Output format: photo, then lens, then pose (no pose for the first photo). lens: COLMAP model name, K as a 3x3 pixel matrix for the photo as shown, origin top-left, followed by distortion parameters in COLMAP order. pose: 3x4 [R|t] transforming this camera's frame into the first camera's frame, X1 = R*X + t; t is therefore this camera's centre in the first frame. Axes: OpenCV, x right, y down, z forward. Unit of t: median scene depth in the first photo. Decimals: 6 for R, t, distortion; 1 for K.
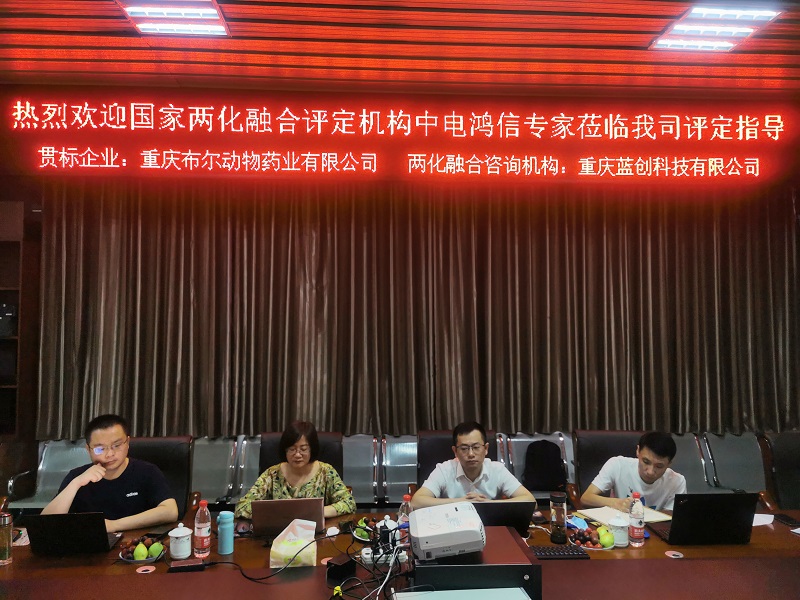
lens RADIAL K [[619.0, 0, 399.5], [0, 619.0, 295.3], [0, 0, 1]] dist [0.038706, -0.008587]
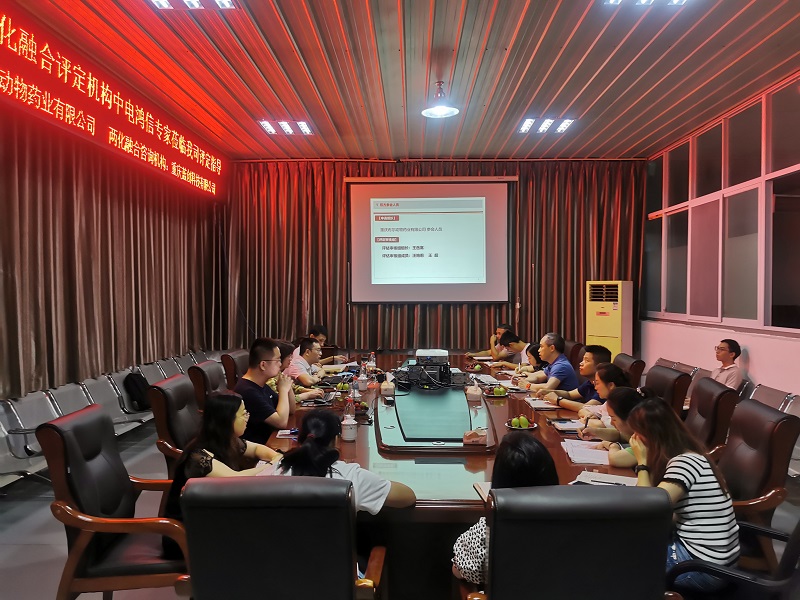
lens RADIAL K [[619.0, 0, 400.3], [0, 619.0, 300.1], [0, 0, 1]] dist [0.038706, -0.008587]
pose [[0.087770, -0.009686, 0.996094, -1.075944], [-0.044546, 0.998914, 0.013638, 0.048388], [-0.995144, -0.045569, 0.087243, 0.361876]]
